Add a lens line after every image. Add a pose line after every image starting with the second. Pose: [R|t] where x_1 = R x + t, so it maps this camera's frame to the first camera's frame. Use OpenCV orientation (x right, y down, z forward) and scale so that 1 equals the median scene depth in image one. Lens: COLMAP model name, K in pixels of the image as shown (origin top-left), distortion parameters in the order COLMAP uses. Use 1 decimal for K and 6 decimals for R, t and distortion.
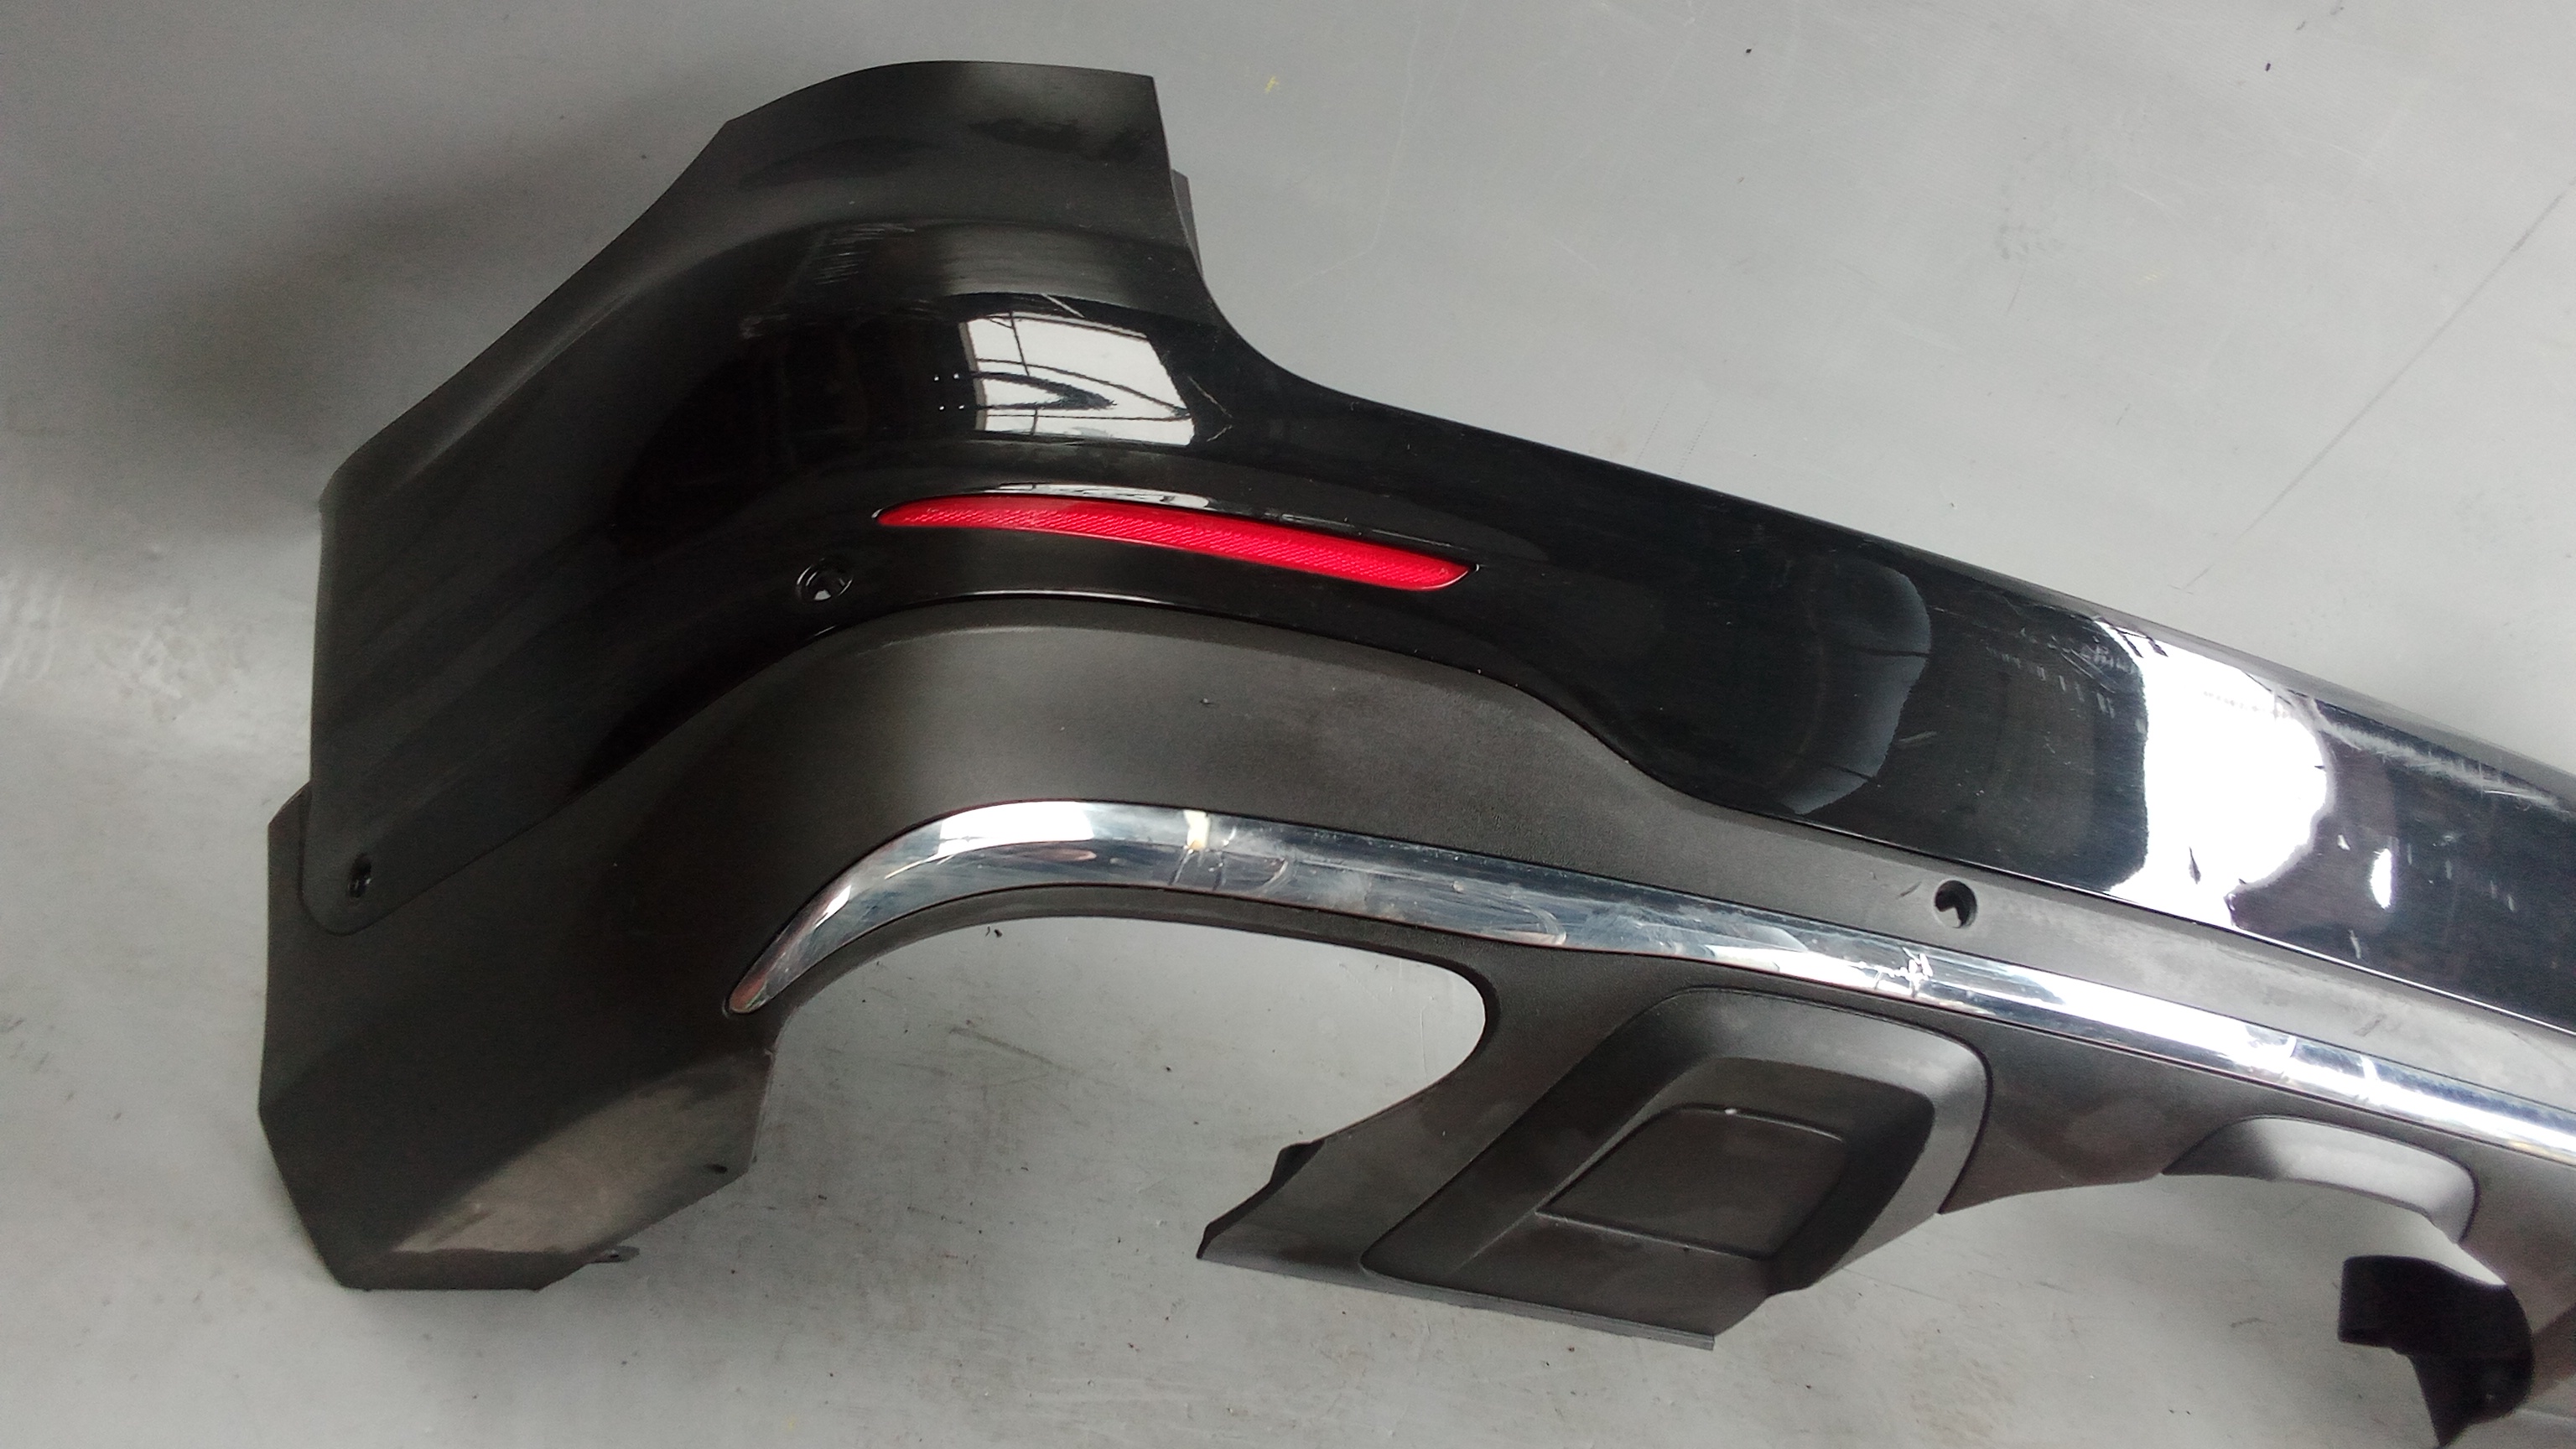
lens RADIAL K [[1992.7, 0, 1308.7], [0, 1992.7, 706.6], [0, 0, 1]] dist [0.036974, -0.067974]
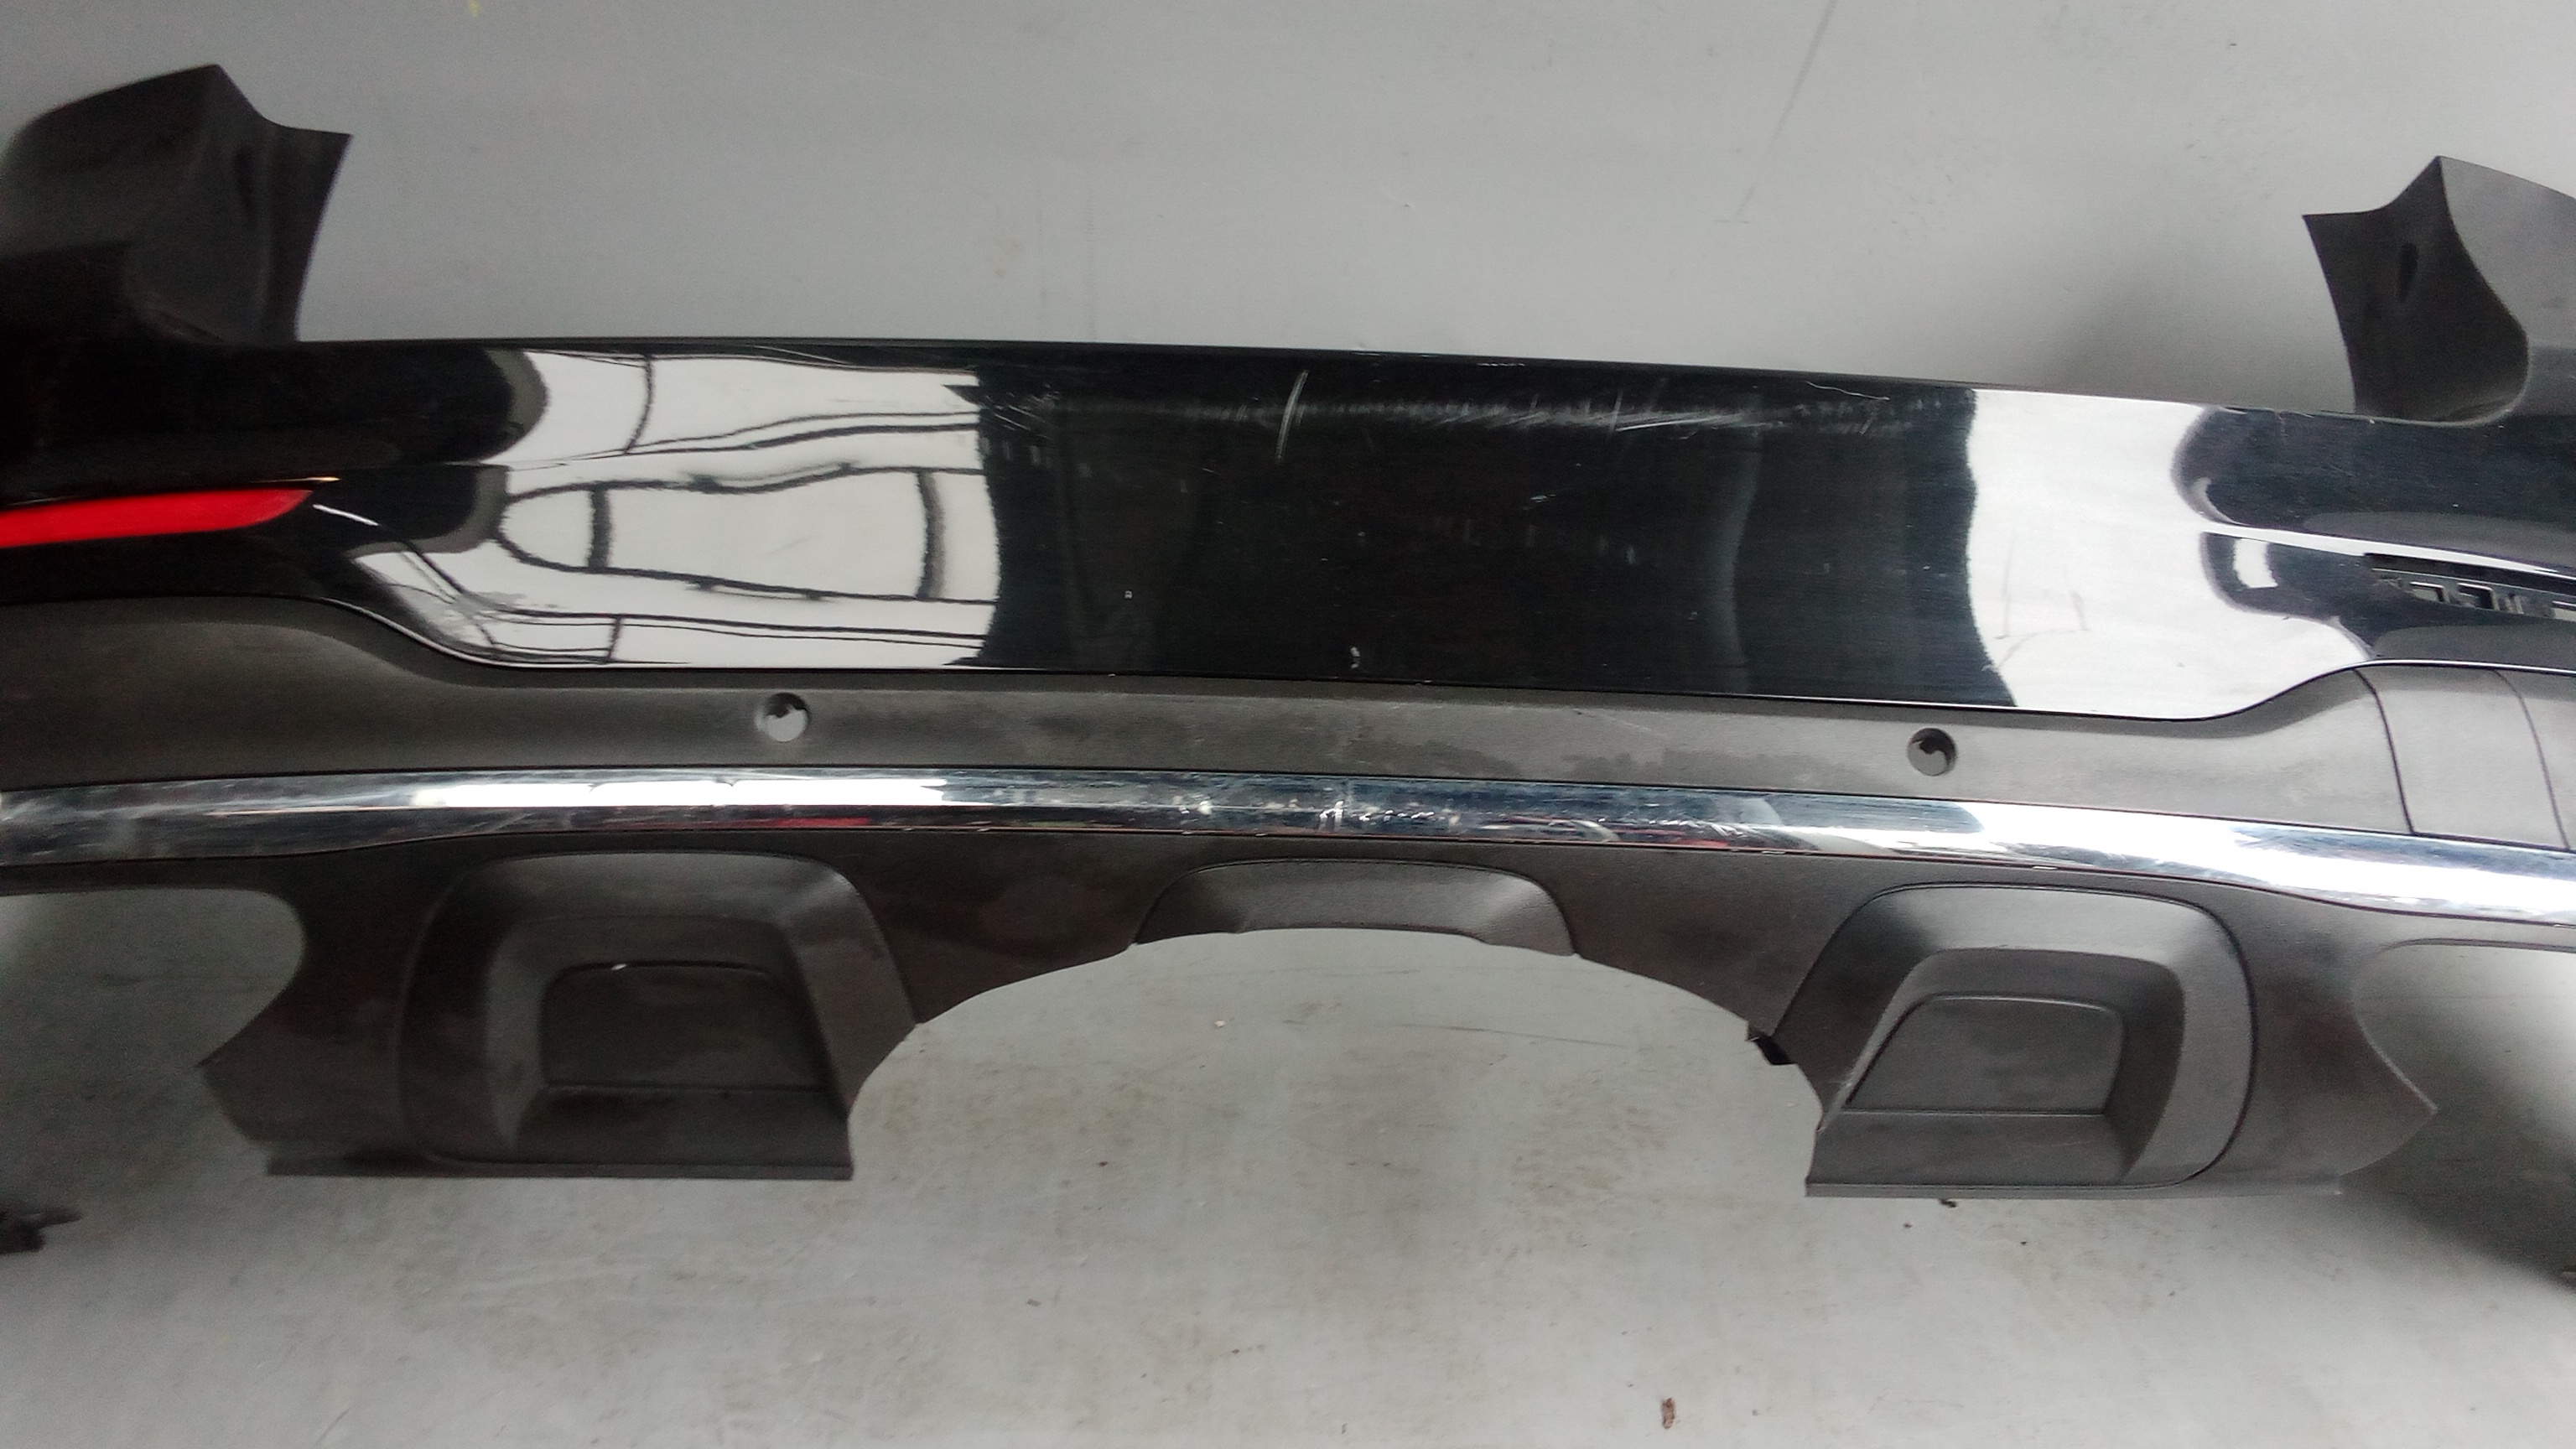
lens RADIAL K [[1992.7, 0, 1331.1], [0, 1992.7, 702.7], [0, 0, 1]] dist [0.036974, -0.067974]
pose [[0.931934, -0.197462, -0.304150, 0.670756], [0.225463, 0.972433, 0.059504, 0.073190], [0.284016, -0.124028, 0.950764, 0.130027]]
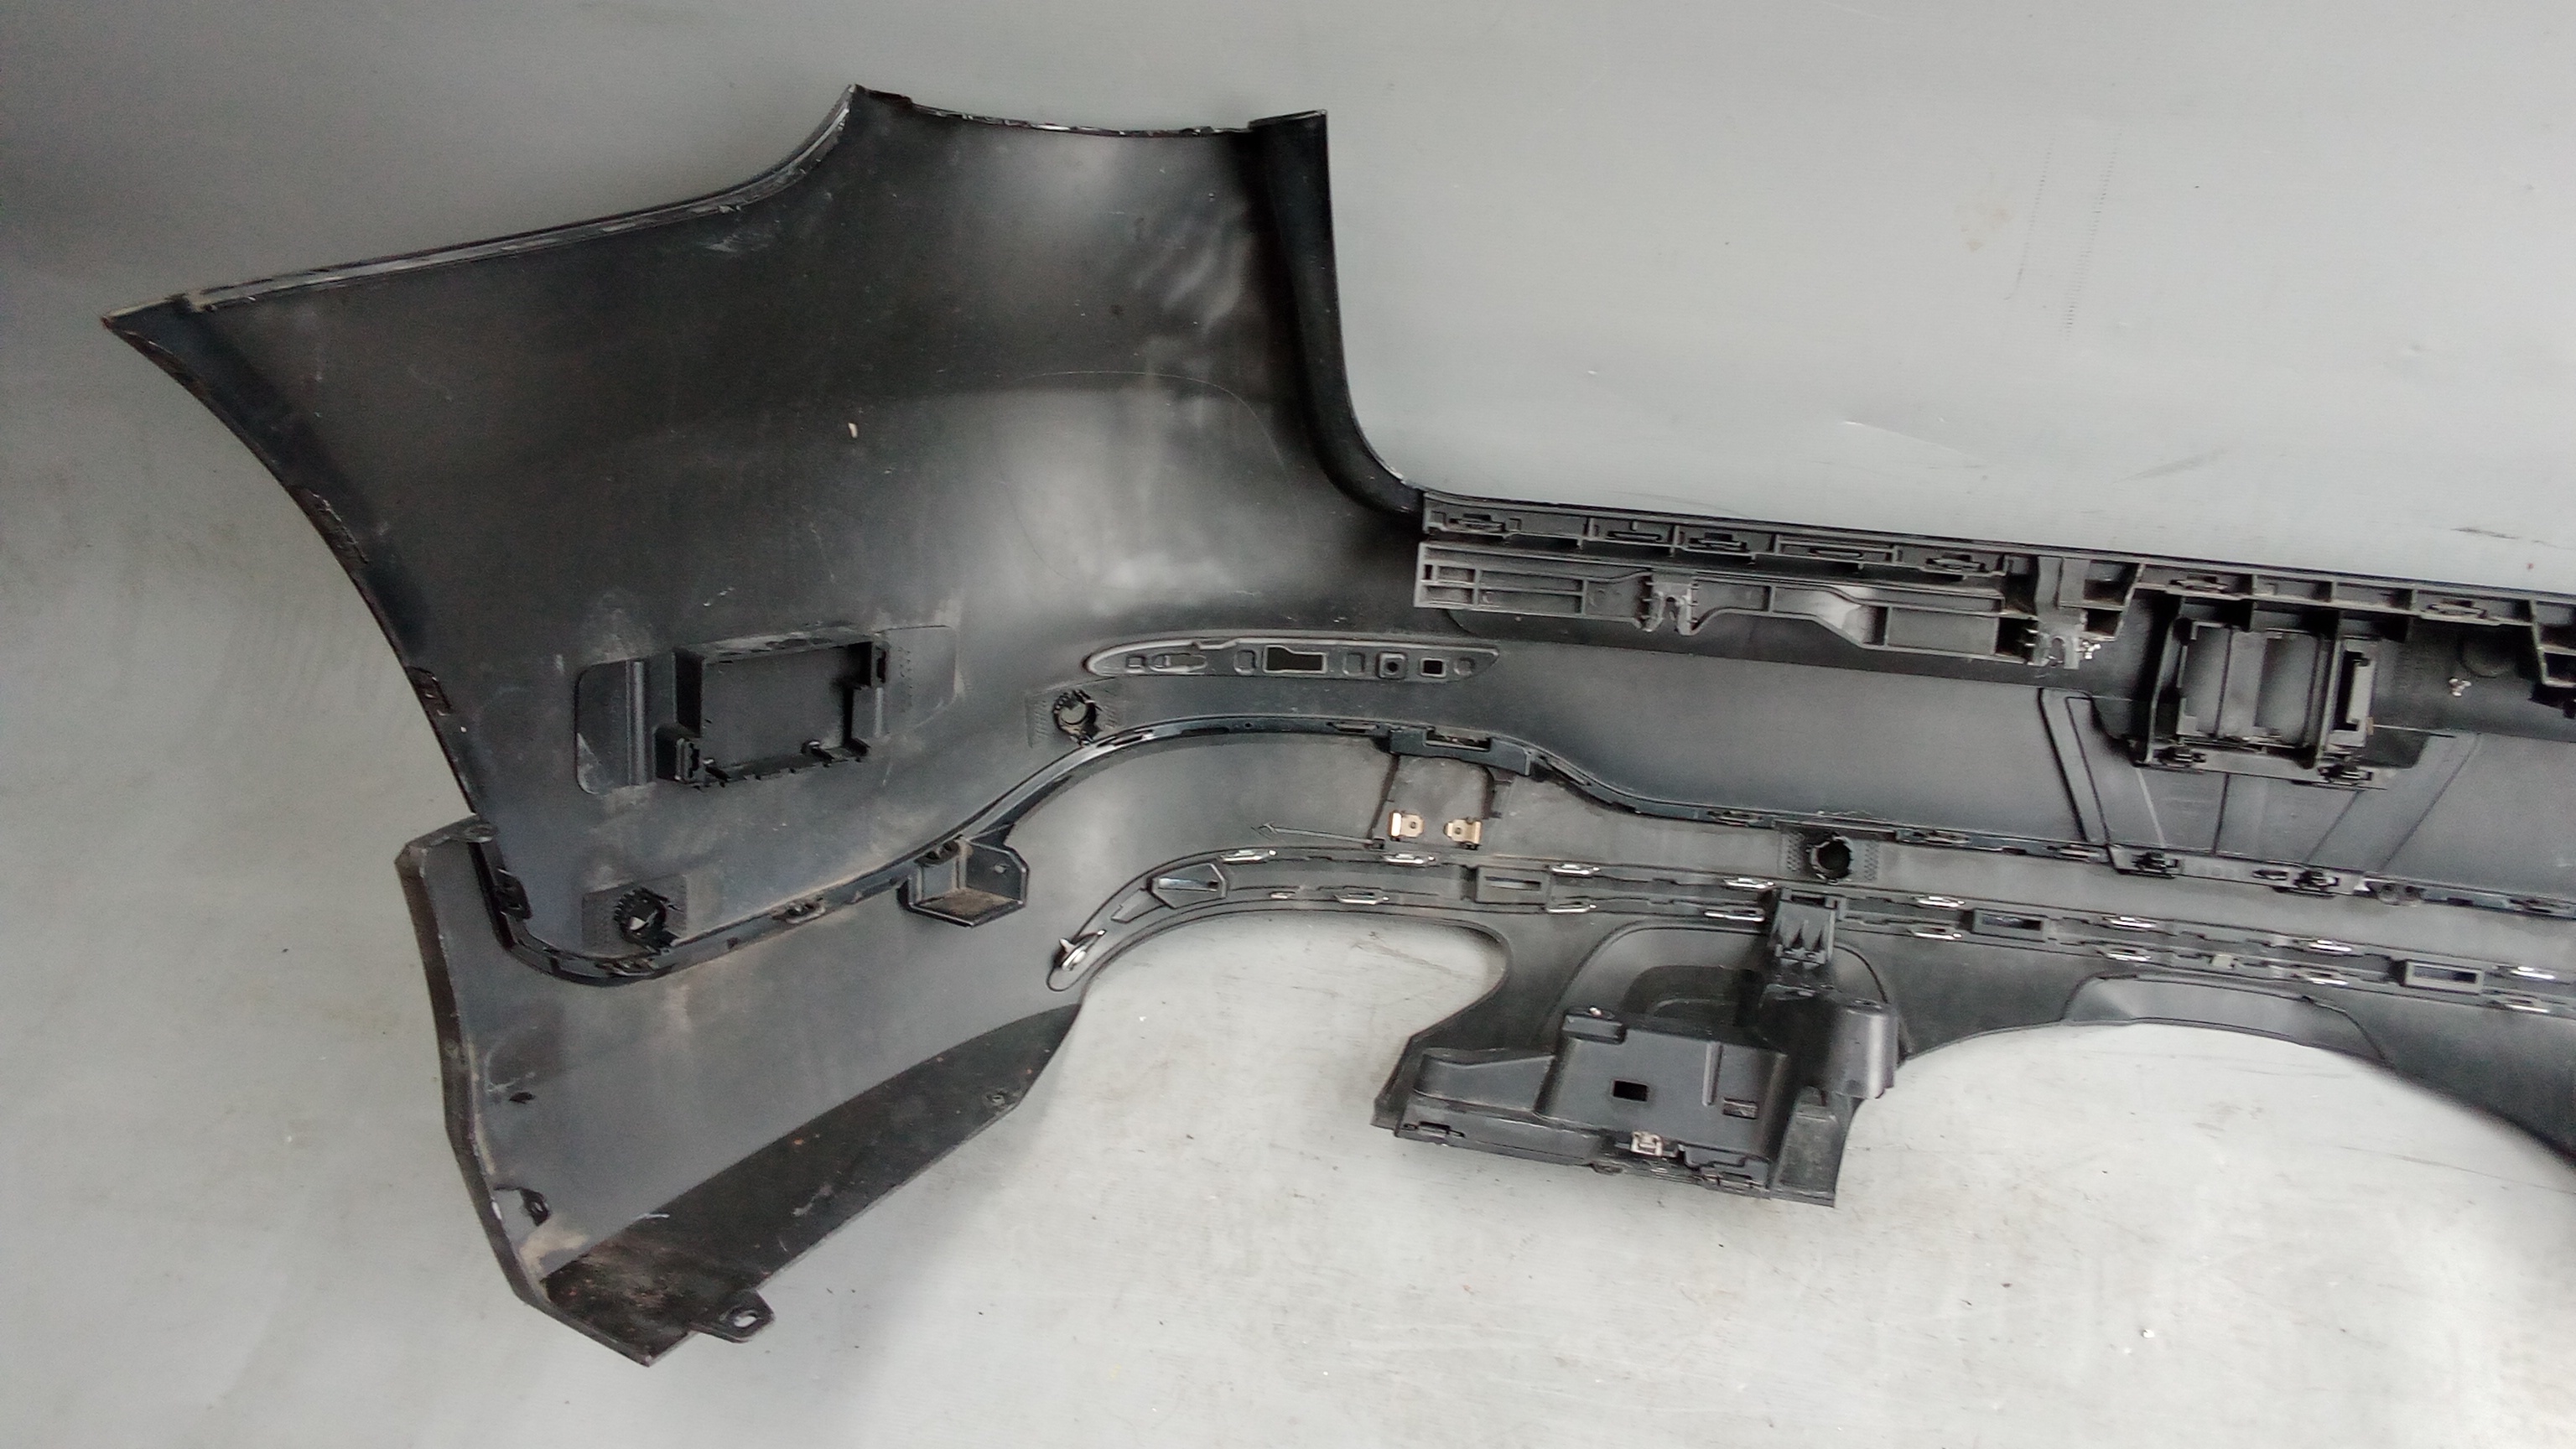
lens RADIAL K [[1992.7, 0, 1323.6], [0, 1992.7, 707.3], [0, 0, 1]] dist [0.036974, -0.067974]
pose [[0.854831, -0.062540, -0.515125, 0.397579], [0.178669, 0.967483, 0.179035, -0.163480], [0.487178, -0.245082, 0.838208, 0.189086]]
